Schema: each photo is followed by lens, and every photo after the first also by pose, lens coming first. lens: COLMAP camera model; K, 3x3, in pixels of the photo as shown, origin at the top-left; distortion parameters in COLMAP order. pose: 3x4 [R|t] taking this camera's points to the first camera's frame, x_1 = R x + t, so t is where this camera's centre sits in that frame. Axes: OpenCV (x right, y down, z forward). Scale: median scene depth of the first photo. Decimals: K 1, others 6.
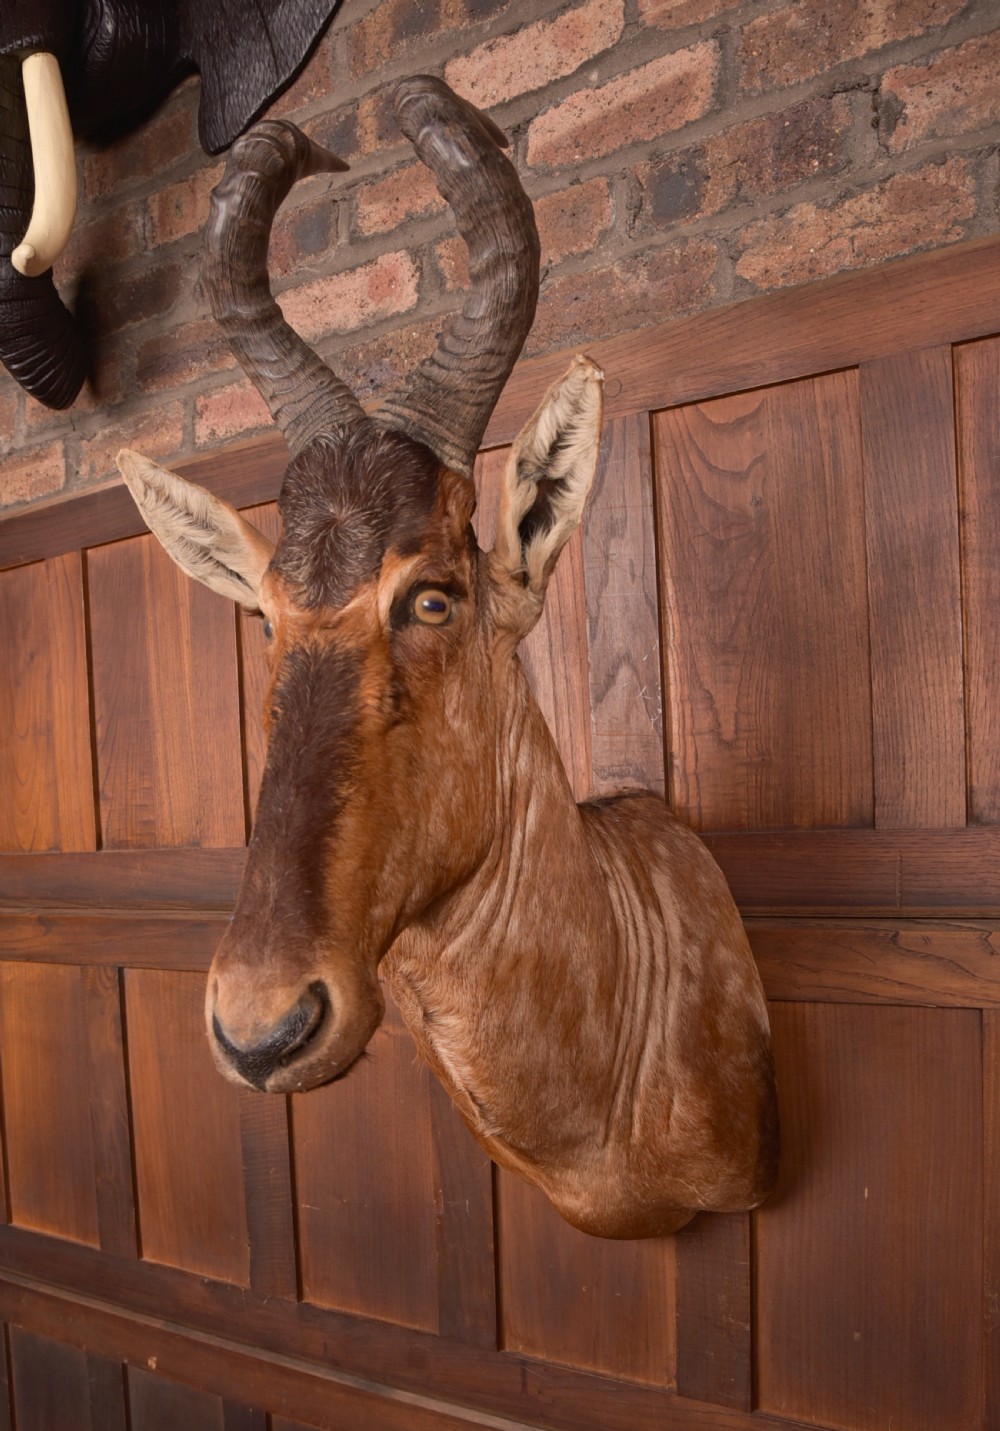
lens RADIAL K [[1216.4, 0, 448.2], [0, 1216.4, 888.5], [0, 0, 1]] dist [-0.113913, 0.076458]
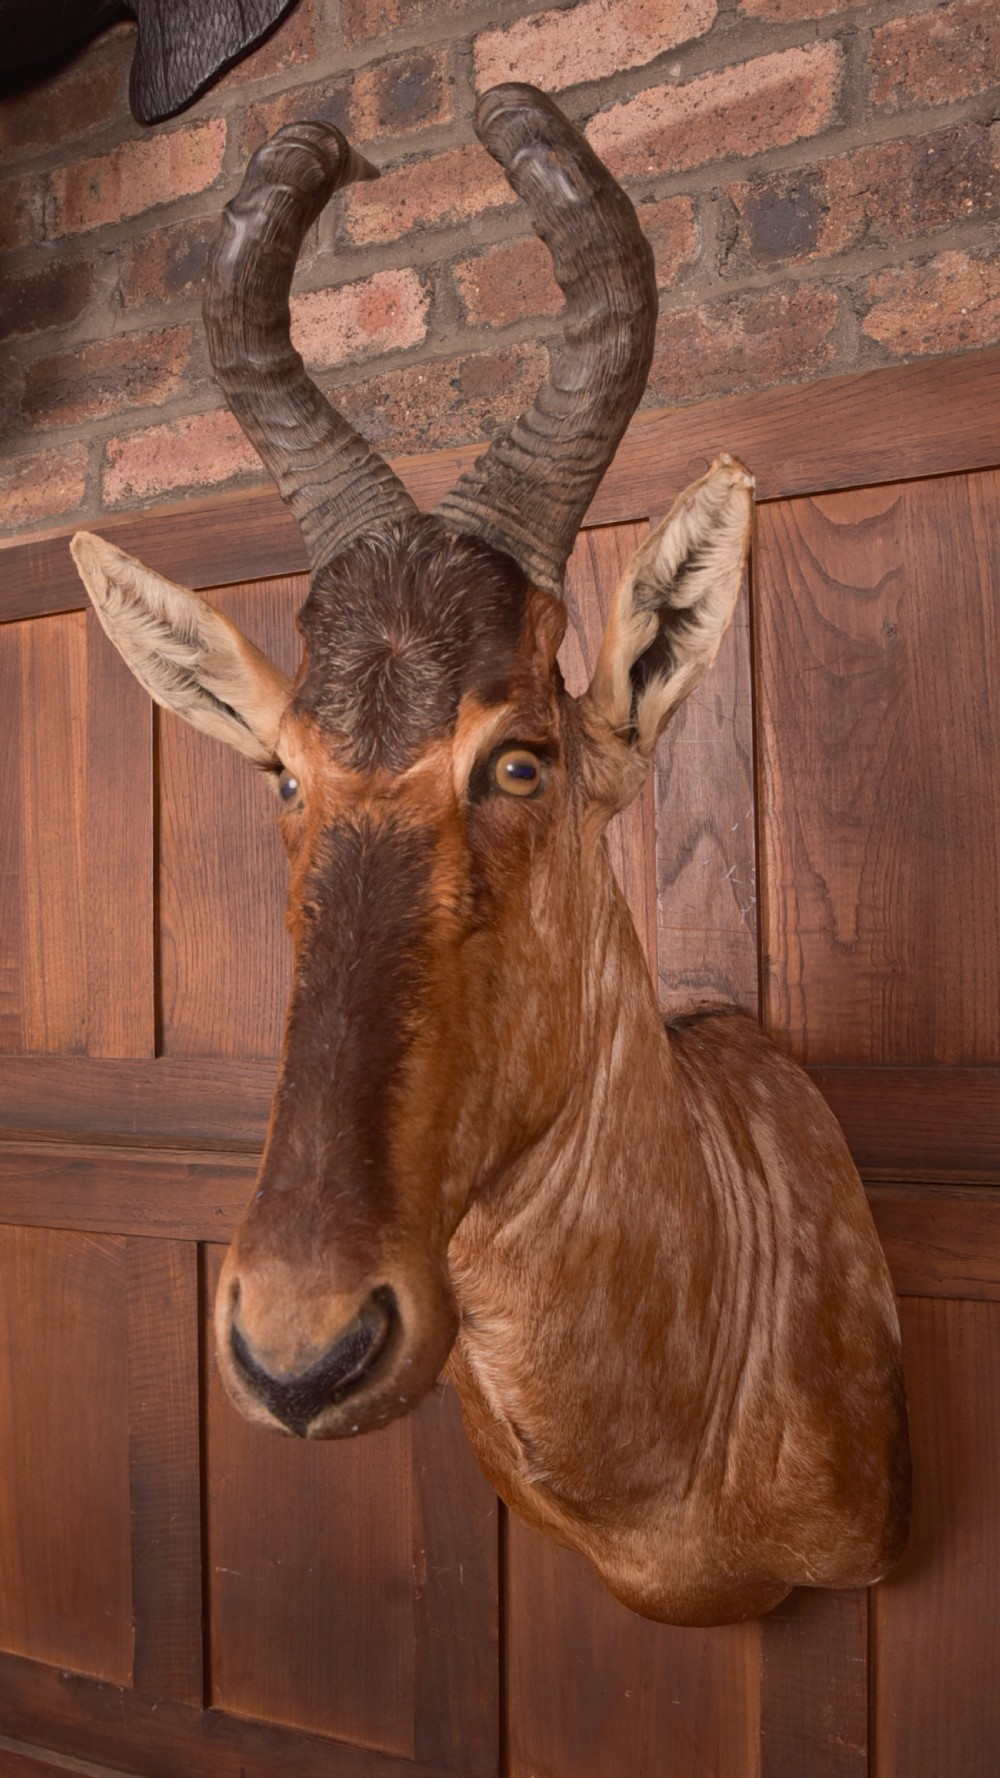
lens RADIAL K [[1701.9, 0, 446.4], [0, 1701.9, 936.8], [0, 0, 1]] dist [-0.119646, 0.088308]
pose [[0.997070, 0.032512, 0.069244, -0.092975], [-0.026040, 0.995382, -0.092394, -0.025082], [-0.071928, 0.090321, 0.993312, -0.021068]]
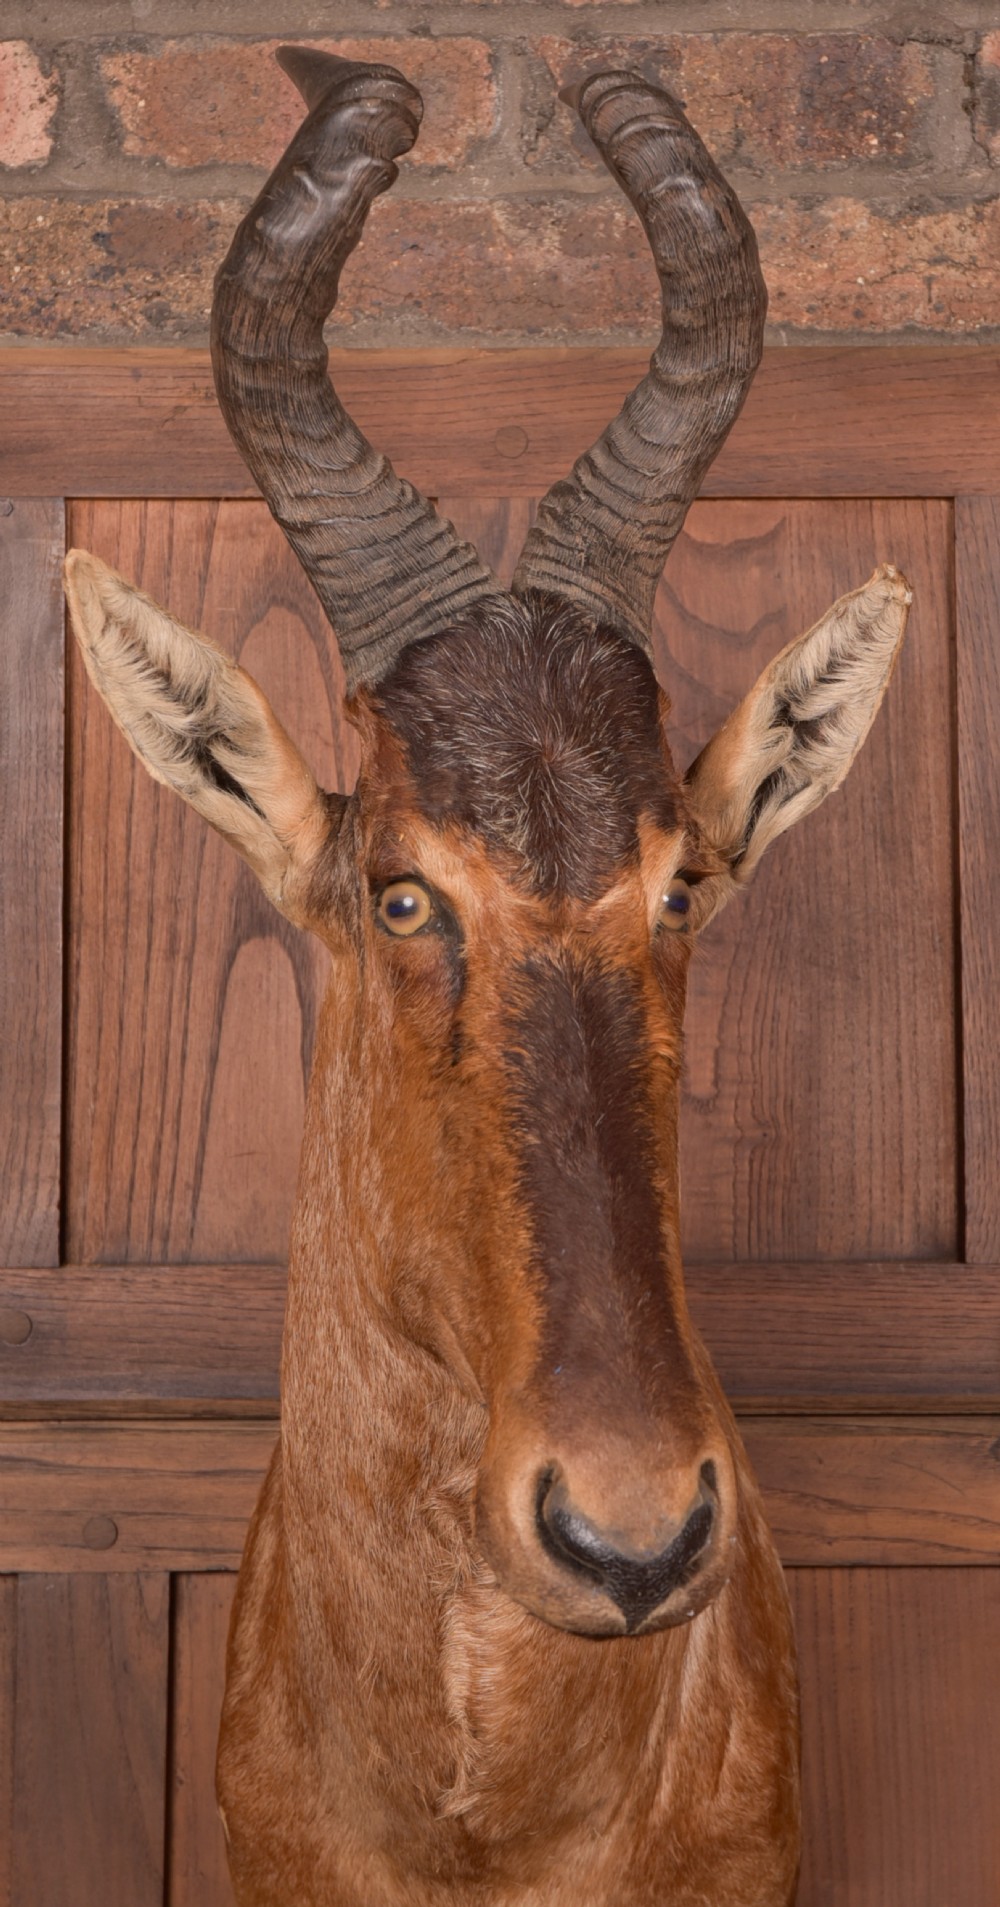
lens RADIAL K [[4089.6, 0, 615.1], [0, 4089.6, 756.2], [0, 0, 1]] dist [0.108675, 0.472012]
pose [[0.823338, 0.095256, 0.559501, -0.951591], [0.002593, 0.985173, -0.171543, 0.051851], [-0.567546, 0.142689, 0.810883, -0.590664]]
